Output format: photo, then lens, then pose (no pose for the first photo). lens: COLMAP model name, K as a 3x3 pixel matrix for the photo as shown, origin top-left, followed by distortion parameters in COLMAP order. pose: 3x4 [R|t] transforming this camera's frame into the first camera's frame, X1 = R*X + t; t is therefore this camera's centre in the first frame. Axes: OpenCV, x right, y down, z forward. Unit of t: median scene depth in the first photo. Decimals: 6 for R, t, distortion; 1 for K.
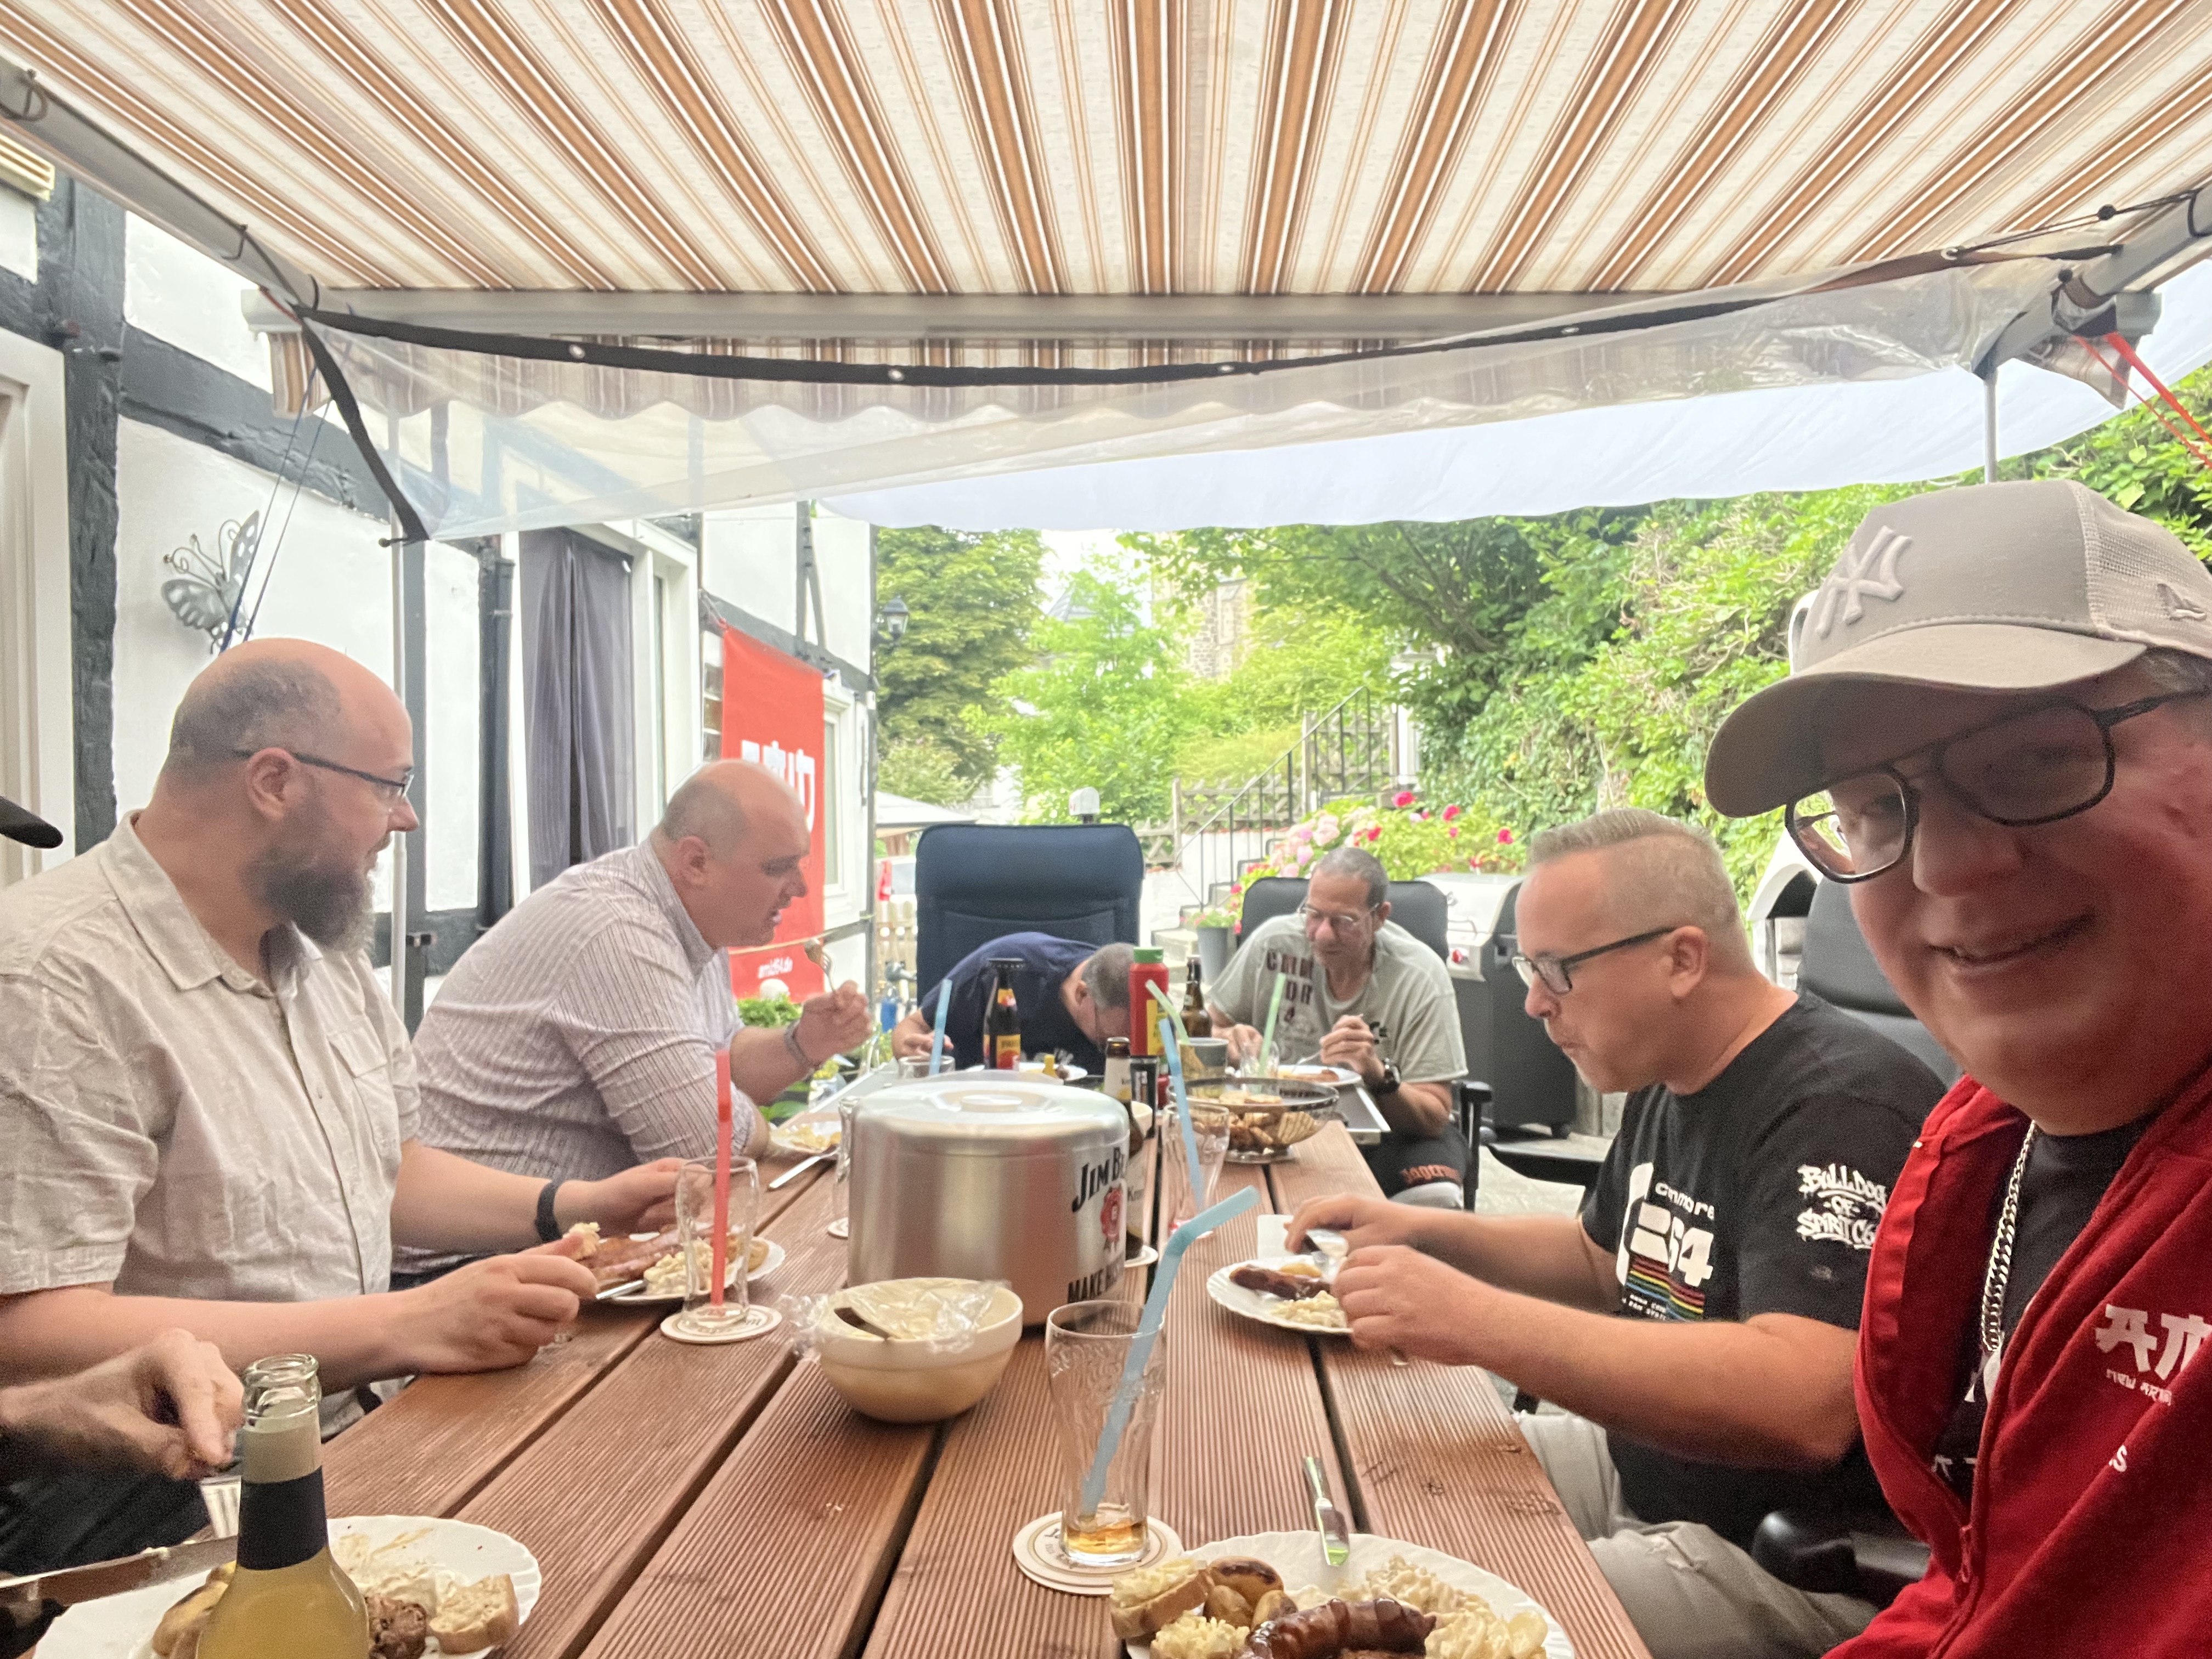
lens RADIAL K [[1524.0, 0, 1118.5], [0, 1524.0, 814.1], [0, 0, 1]] dist [0.045052, -0.058121]
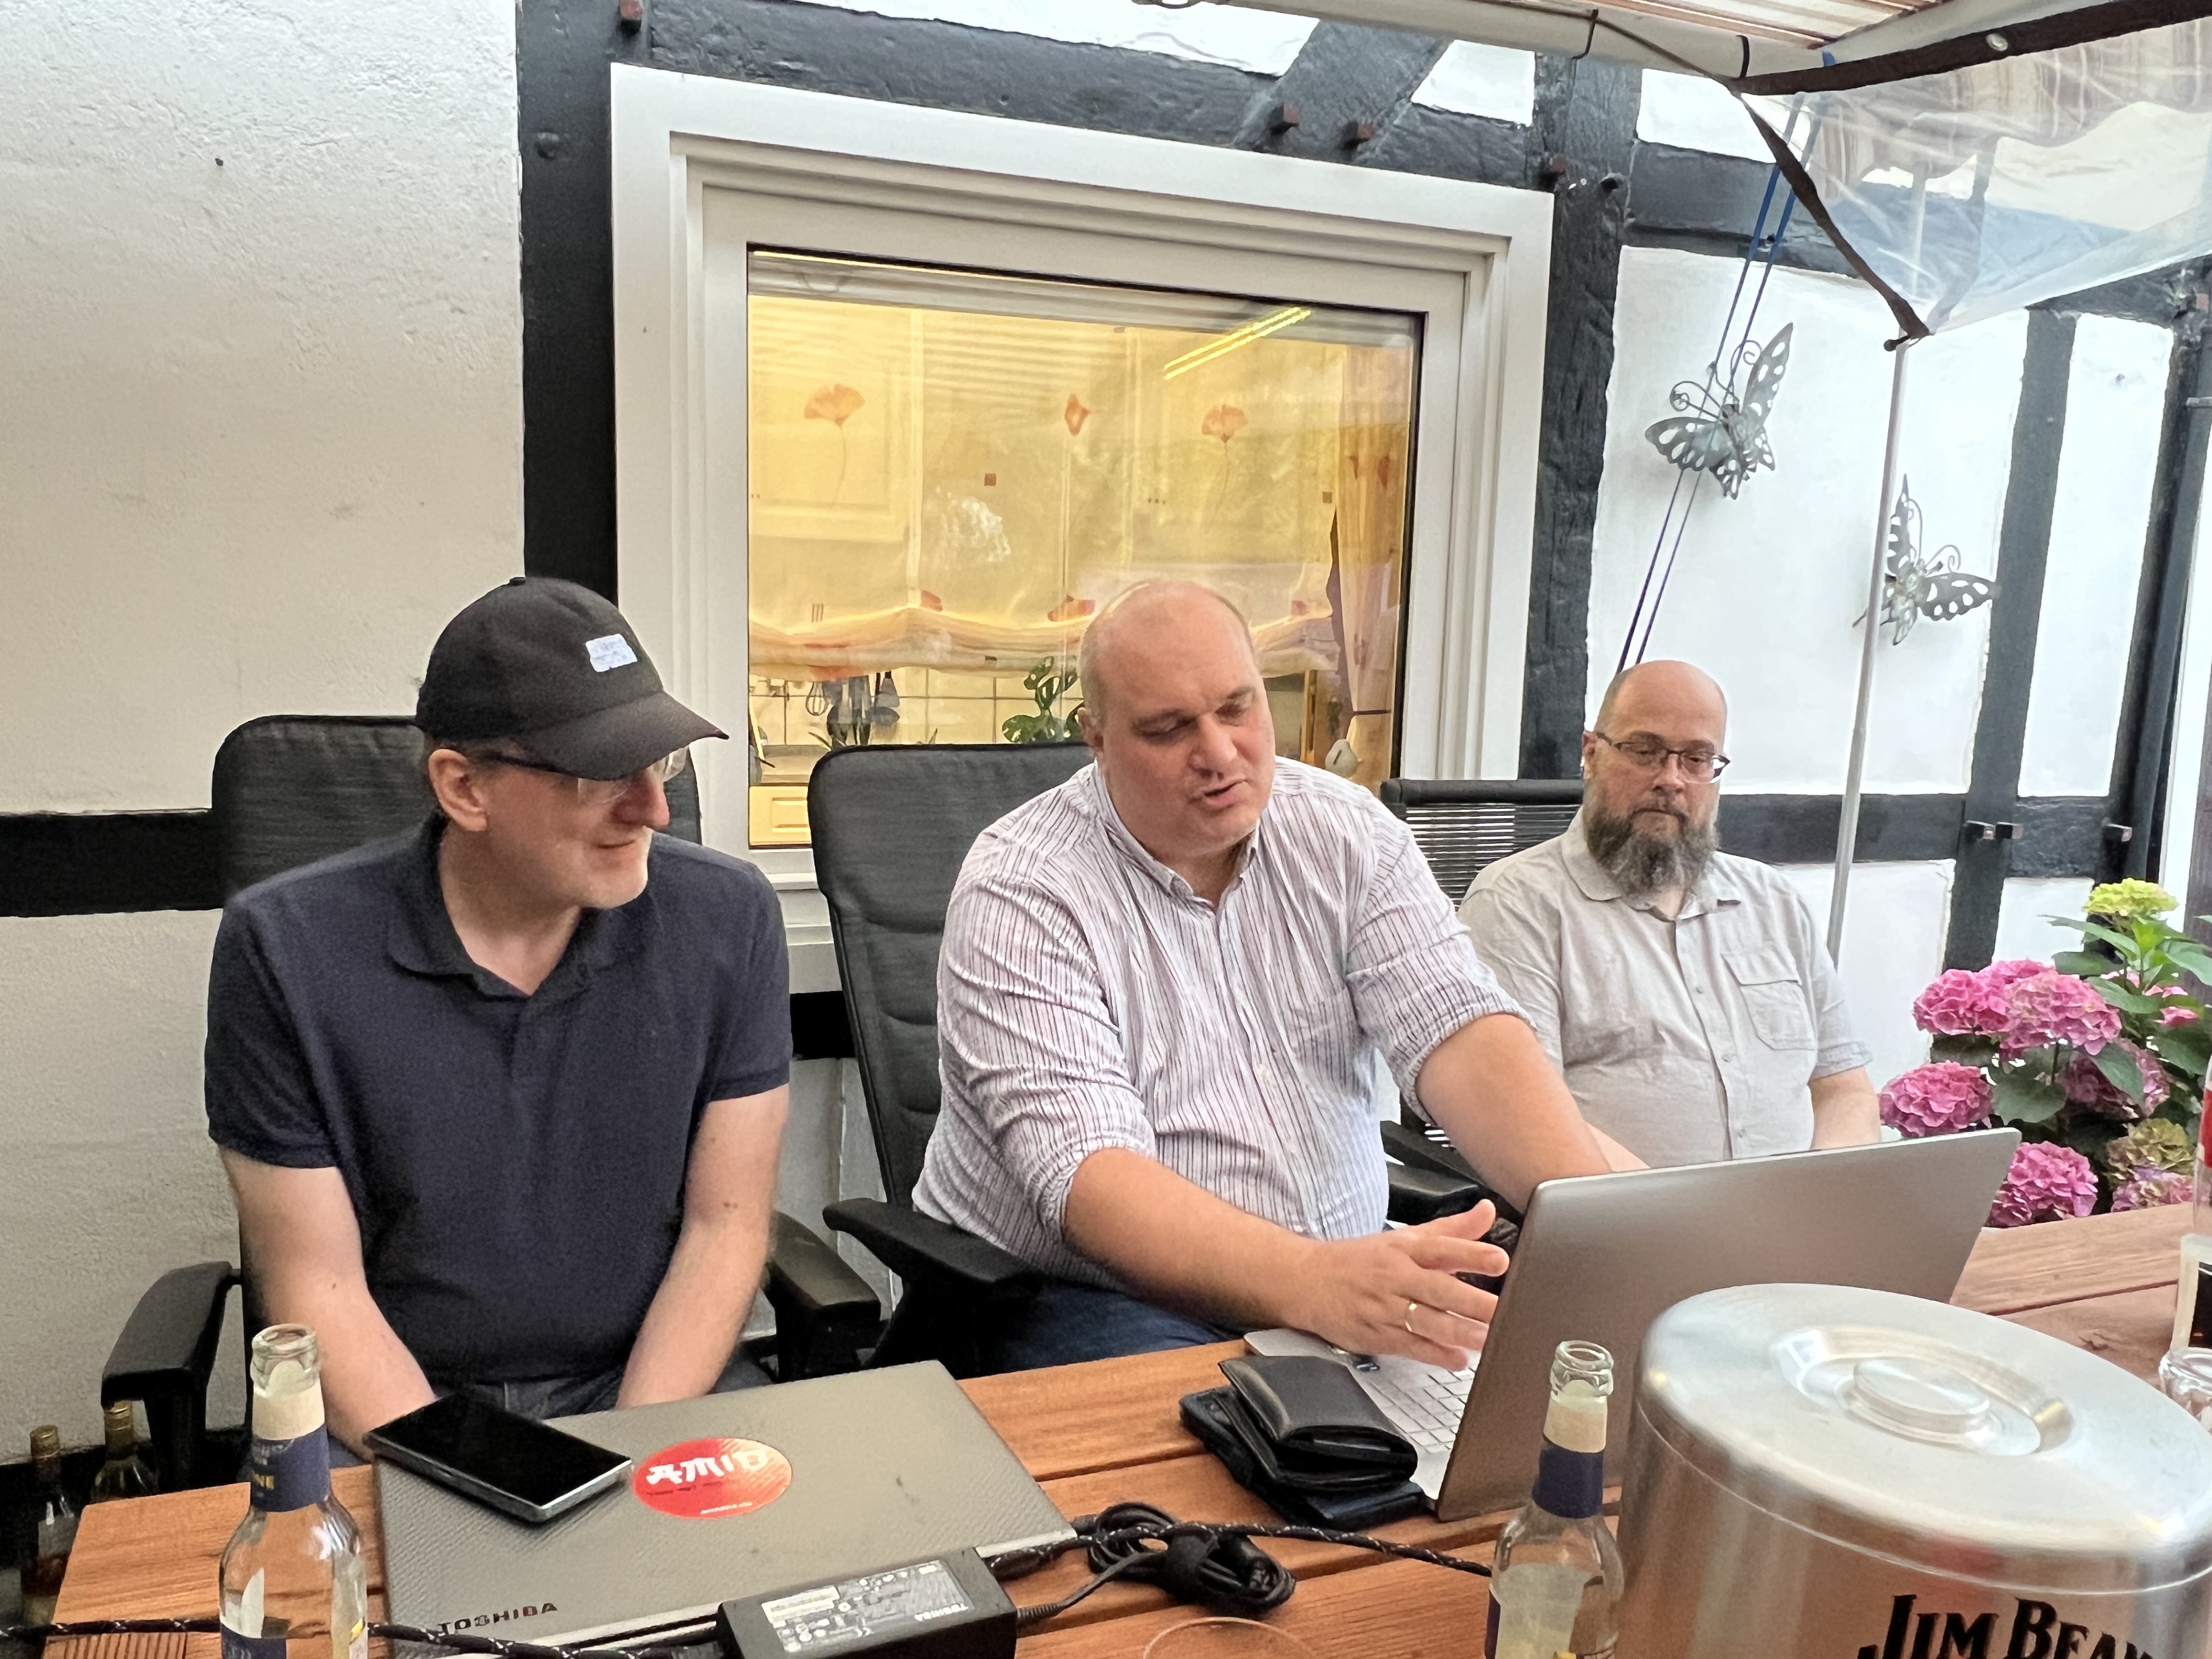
lens RADIAL K [[1637.4, 0, 1078.8], [0, 1637.4, 864.2], [0, 0, 1]] dist [0.042005, -0.042692]
pose [[0.411792, 0.157037, -0.897645, 0.056378], [-0.024662, 0.986600, 0.161285, -0.012581], [0.910944, -0.044278, 0.410147, 0.082114]]
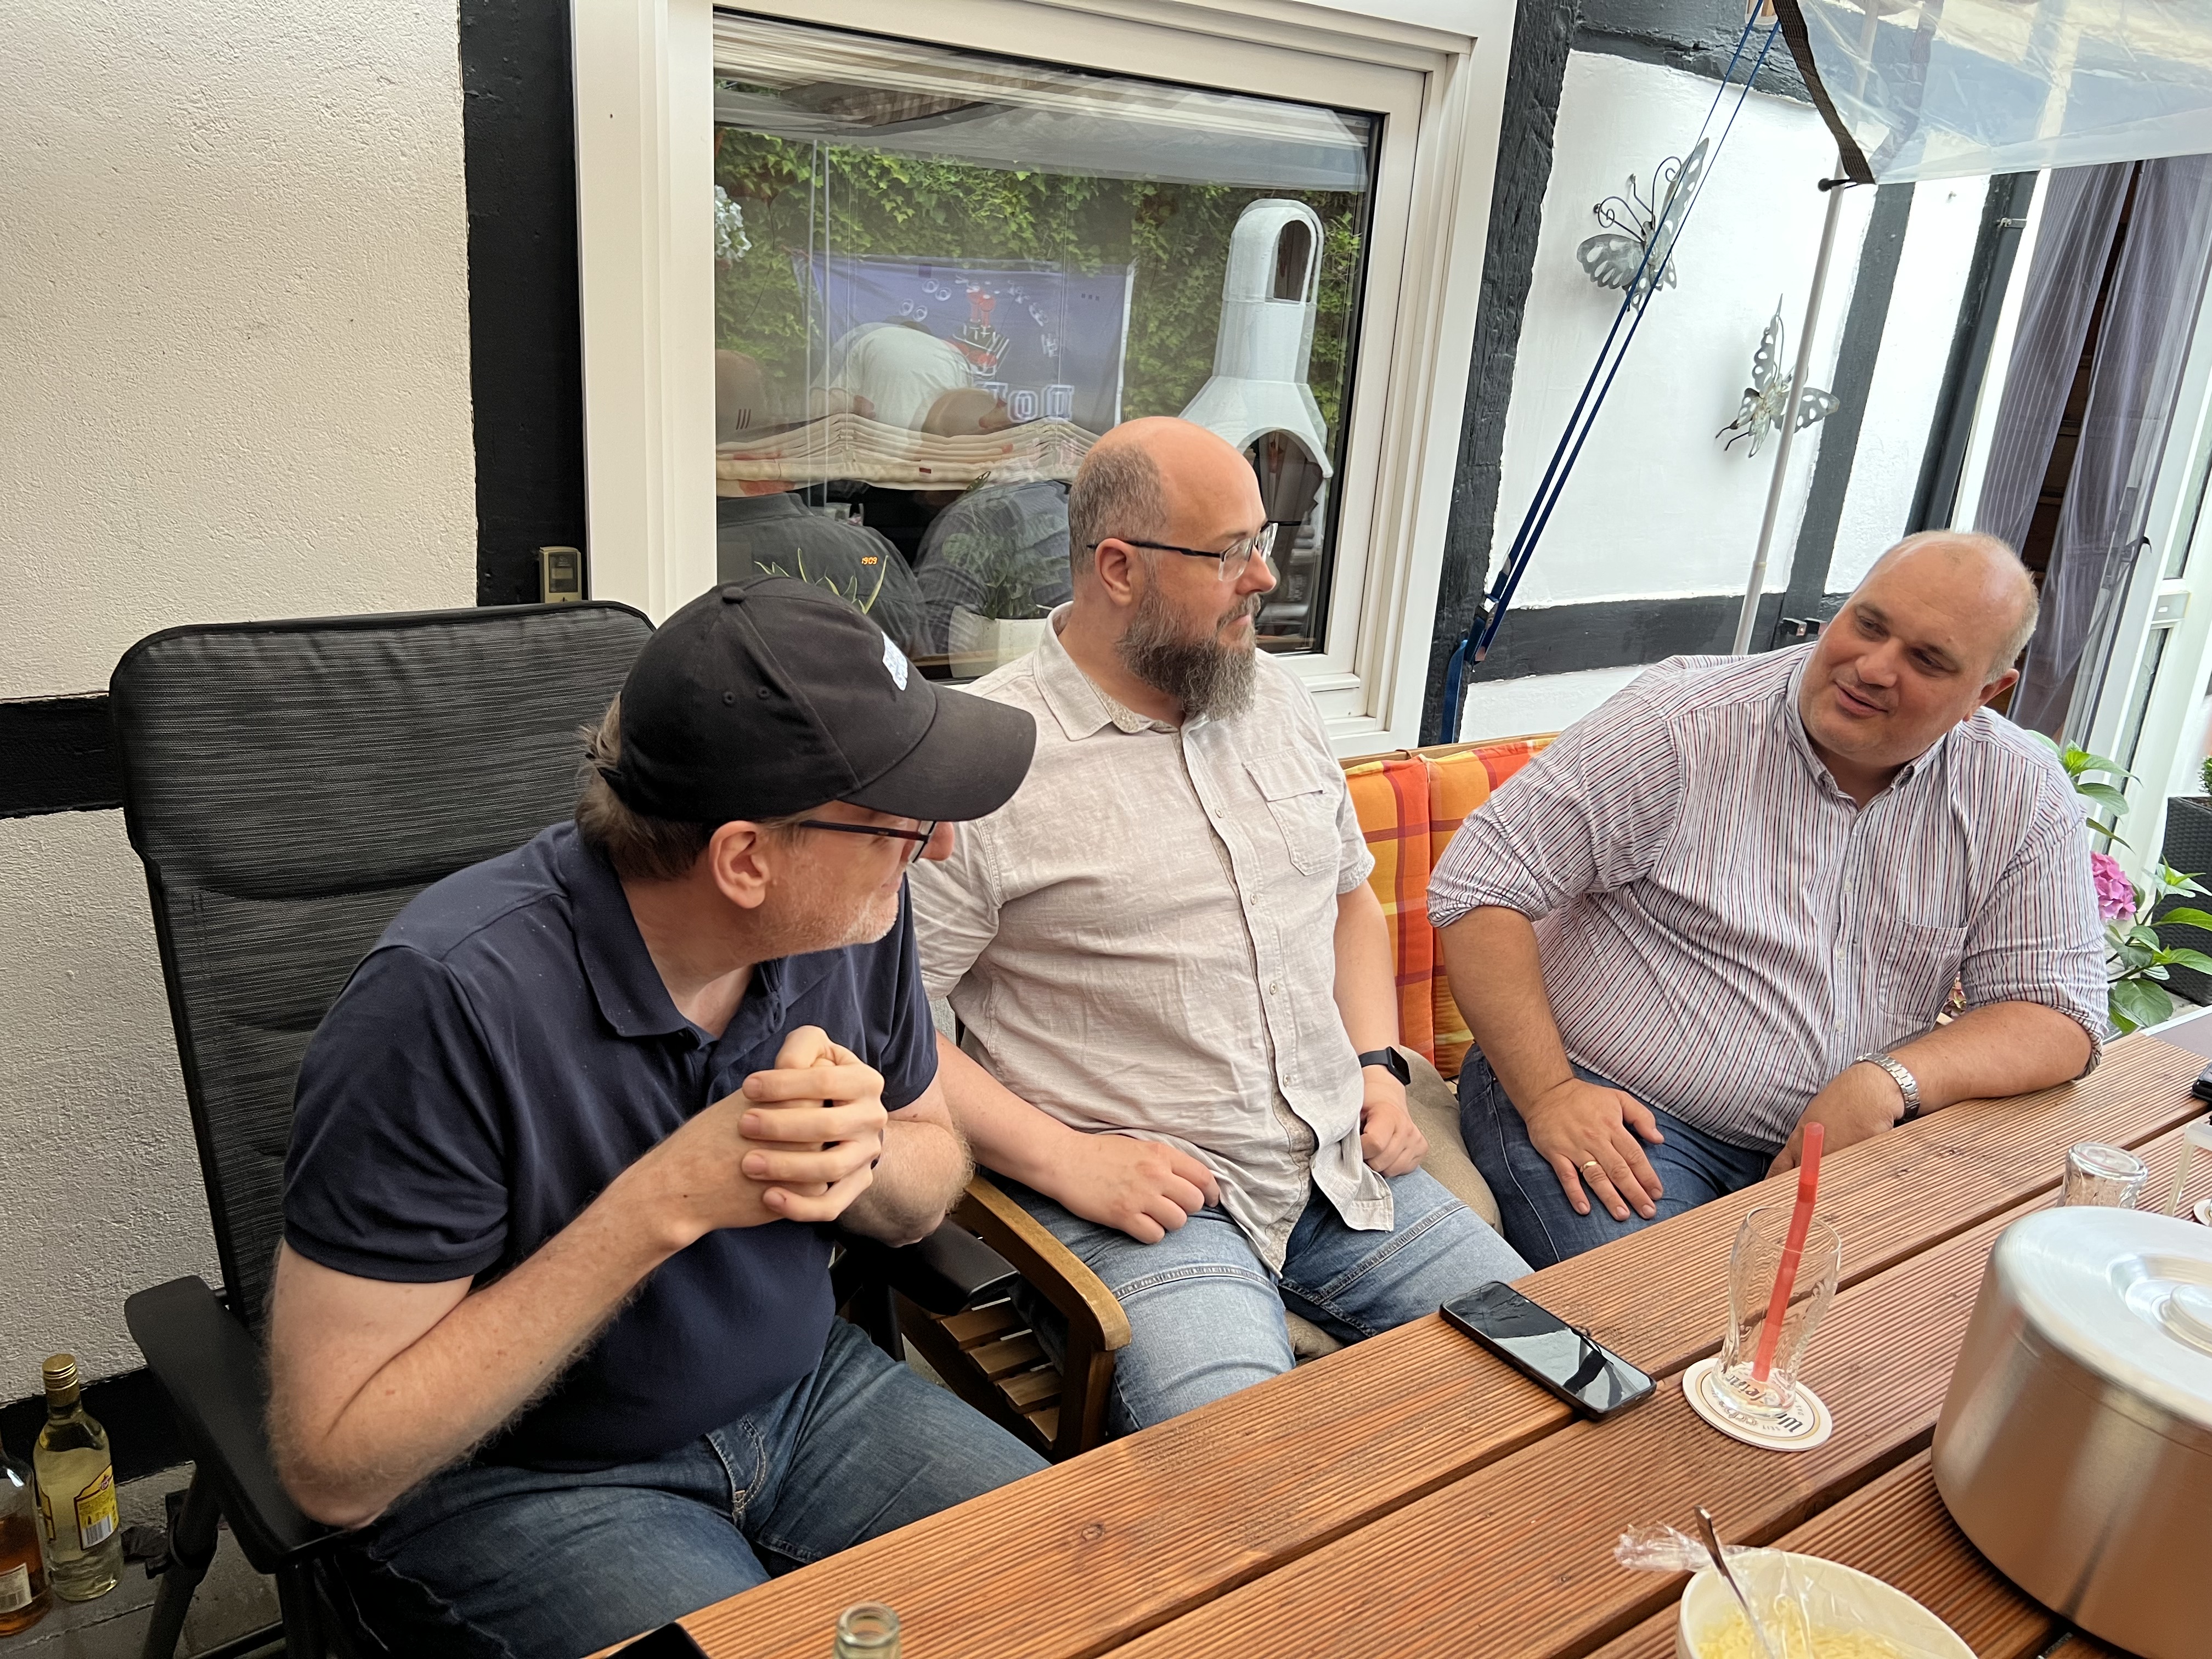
lens RADIAL K [[1637.4, 0, 1081.1], [0, 1637.4, 823.3], [0, 0, 1]] dist [0.042005, -0.042692]
pose [[0.599885, 0.303037, -0.740478, 0.014224], [-0.071258, 0.942055, 0.327802, -0.039510], [0.796907, -0.143878, 0.586718, 0.037638]]
